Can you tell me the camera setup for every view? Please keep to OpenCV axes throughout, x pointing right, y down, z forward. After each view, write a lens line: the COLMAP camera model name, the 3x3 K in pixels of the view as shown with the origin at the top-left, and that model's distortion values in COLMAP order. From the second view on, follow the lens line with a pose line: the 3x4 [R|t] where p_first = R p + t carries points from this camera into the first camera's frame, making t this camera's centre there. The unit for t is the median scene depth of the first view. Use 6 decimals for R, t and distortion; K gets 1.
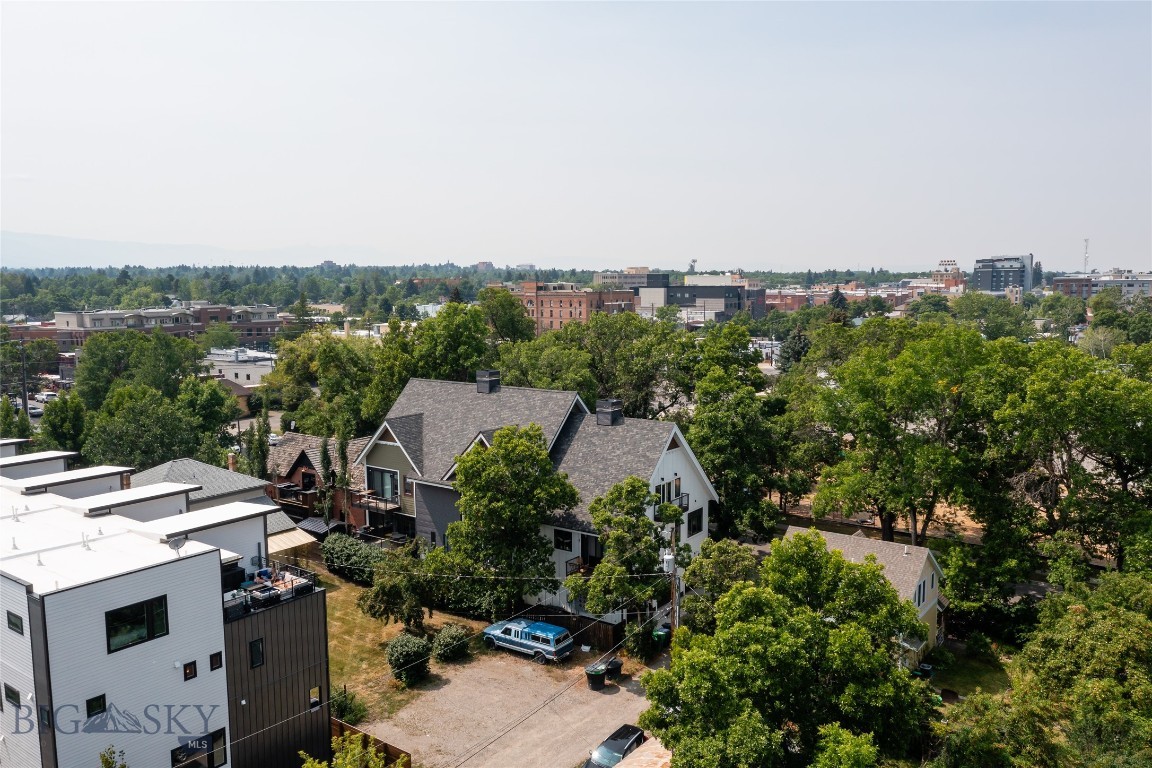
lens RADIAL K [[898.2, 0, 576.0], [0, 898.2, 384.0], [0, 0, 1]] dist [-0.003400, 0.010037]
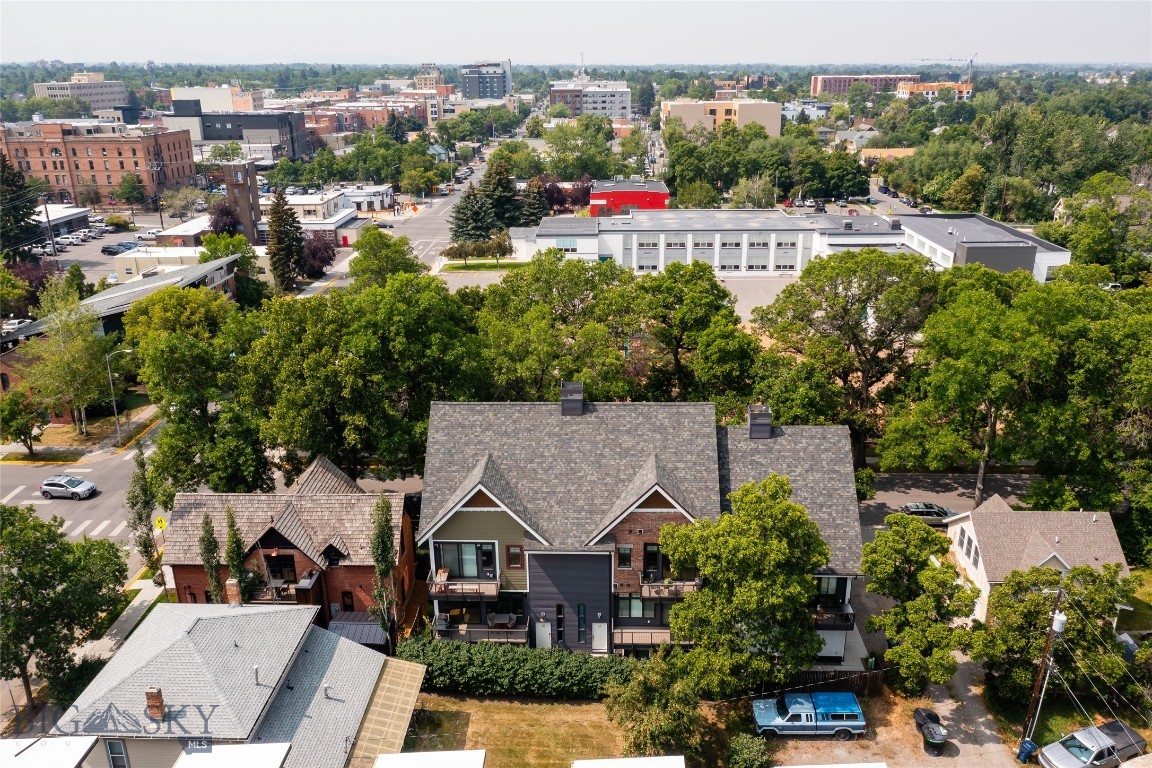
lens RADIAL K [[898.8, 0, 576.0], [0, 898.8, 384.0], [0, 0, 1]] dist [-0.026177, 0.071554]
pose [[0.825463, -0.190868, 0.531207, -0.626739], [0.069565, 0.968320, 0.239828, -0.249519], [-0.560154, -0.161015, 0.812590, 0.451462]]
